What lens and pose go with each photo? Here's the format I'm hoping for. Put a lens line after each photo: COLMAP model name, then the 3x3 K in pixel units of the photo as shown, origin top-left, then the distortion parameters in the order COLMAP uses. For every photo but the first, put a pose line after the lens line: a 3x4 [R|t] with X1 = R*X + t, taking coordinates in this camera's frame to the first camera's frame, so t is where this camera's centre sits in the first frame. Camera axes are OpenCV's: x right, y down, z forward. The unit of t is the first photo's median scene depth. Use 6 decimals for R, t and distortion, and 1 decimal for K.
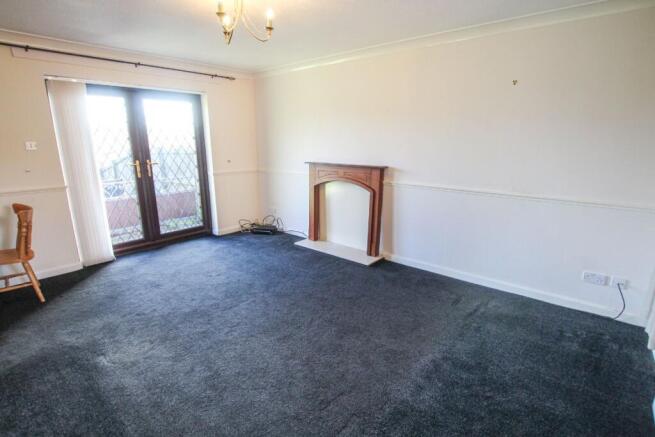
lens RADIAL K [[328.9, 0, 325.2], [0, 328.9, 221.8], [0, 0, 1]] dist [-0.025169, -0.000330]
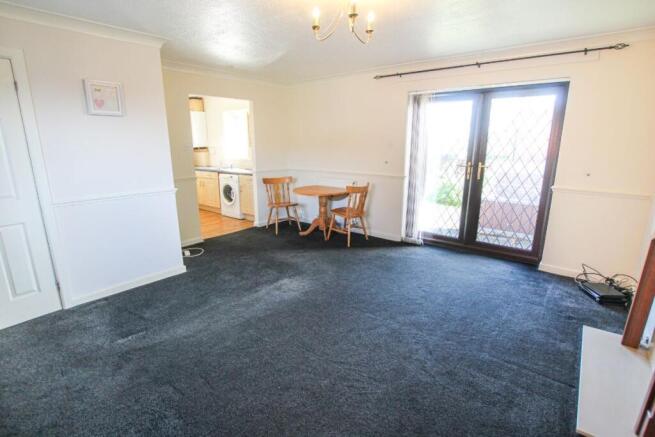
lens RADIAL K [[328.9, 0, 325.2], [0, 328.9, 221.8], [0, 0, 1]] dist [-0.025169, -0.000330]
pose [[0.032413, 0.238454, -0.970613, 0.446139], [-0.245203, 0.943342, 0.223565, -0.136142], [0.968930, 0.230751, 0.089047, 0.548134]]
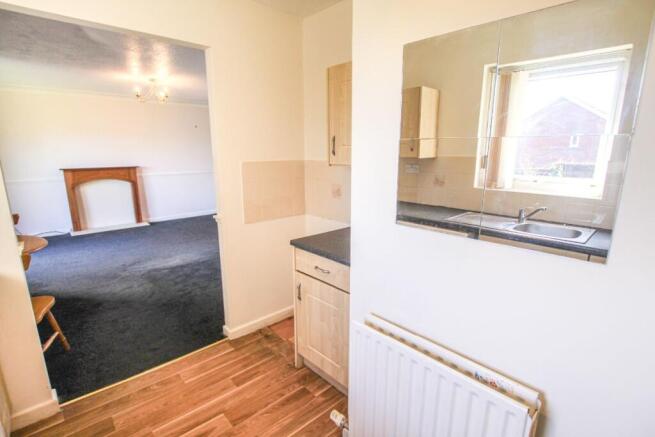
lens RADIAL K [[313.7, 0, 319.7], [0, 313.7, 221.1], [0, 0, 1]] dist [-0.021526, 0.000298]
pose [[0.130615, -0.215935, 0.967632, -1.239955], [0.242482, 0.953310, 0.180008, 0.038640], [-0.961323, 0.211122, 0.176877, -0.123042]]
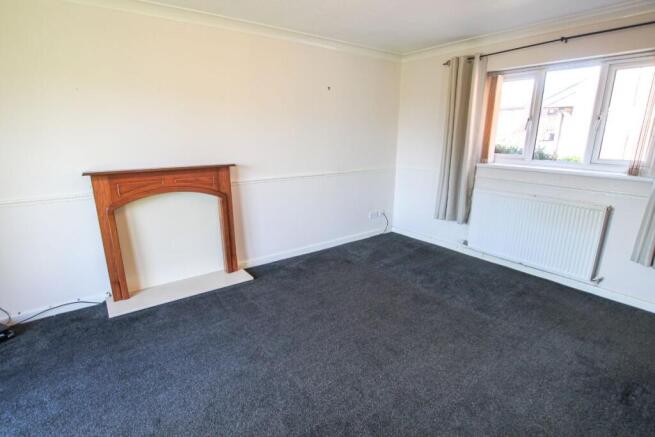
lens RADIAL K [[328.9, 0, 325.2], [0, 328.9, 221.8], [0, 0, 1]] dist [-0.025169, -0.000330]
pose [[0.219954, -0.248601, 0.943302, -0.572040], [0.241658, 0.950728, 0.194209, -0.125117], [-0.945104, 0.185240, 0.269193, 0.537534]]
